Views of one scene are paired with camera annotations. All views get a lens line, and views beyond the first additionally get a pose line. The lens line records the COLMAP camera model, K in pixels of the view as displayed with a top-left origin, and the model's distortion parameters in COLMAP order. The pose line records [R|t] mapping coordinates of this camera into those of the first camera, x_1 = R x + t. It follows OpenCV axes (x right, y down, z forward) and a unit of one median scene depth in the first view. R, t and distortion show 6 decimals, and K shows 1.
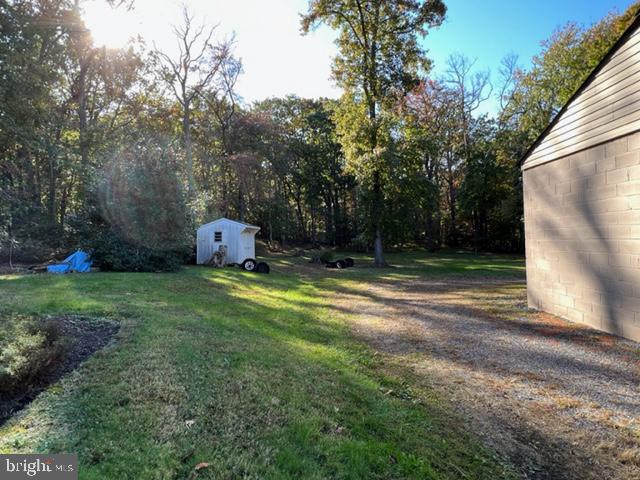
lens RADIAL K [[365.4, 0, 320.0], [0, 365.4, 240.0], [0, 0, 1]] dist [0.000195, -0.000054]
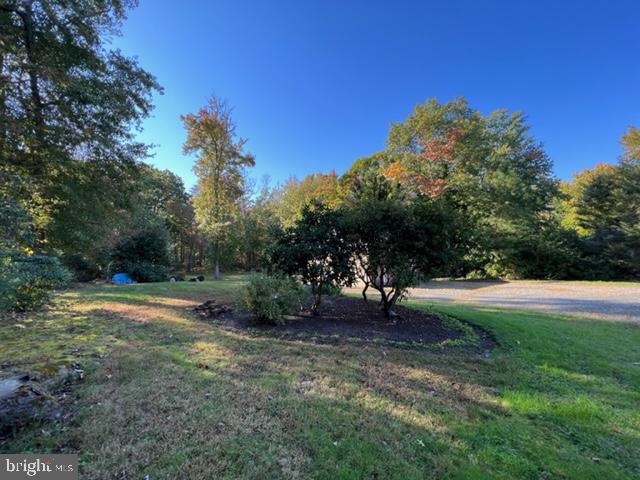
lens RADIAL K [[256.6, 0, 317.7], [0, 256.6, 239.6], [0, 0, 1]] dist [-0.001234, 0.000178]
pose [[0.723171, 0.060453, 0.688018, -0.400901], [0.009903, 0.995152, -0.097849, -0.000747], [-0.690598, 0.077575, 0.719067, -0.345254]]
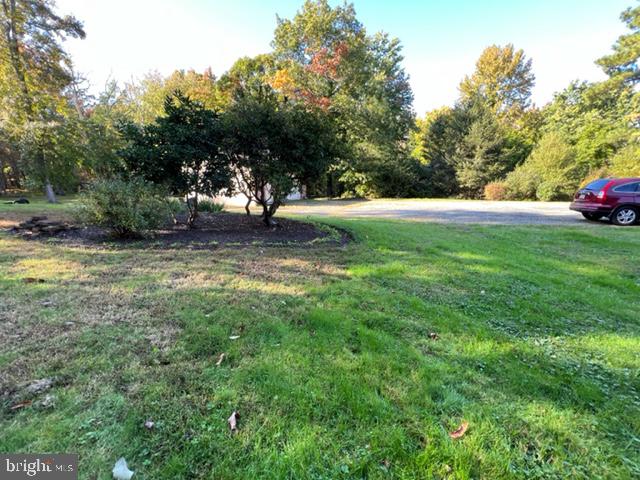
lens RADIAL K [[256.6, 0, 317.7], [0, 256.6, 239.6], [0, 0, 1]] dist [-0.001234, 0.000178]
pose [[0.374654, -0.184834, 0.908554, -0.399143], [0.002097, 0.980094, 0.198523, 0.011362], [-0.927162, -0.072472, 0.367583, -0.351922]]
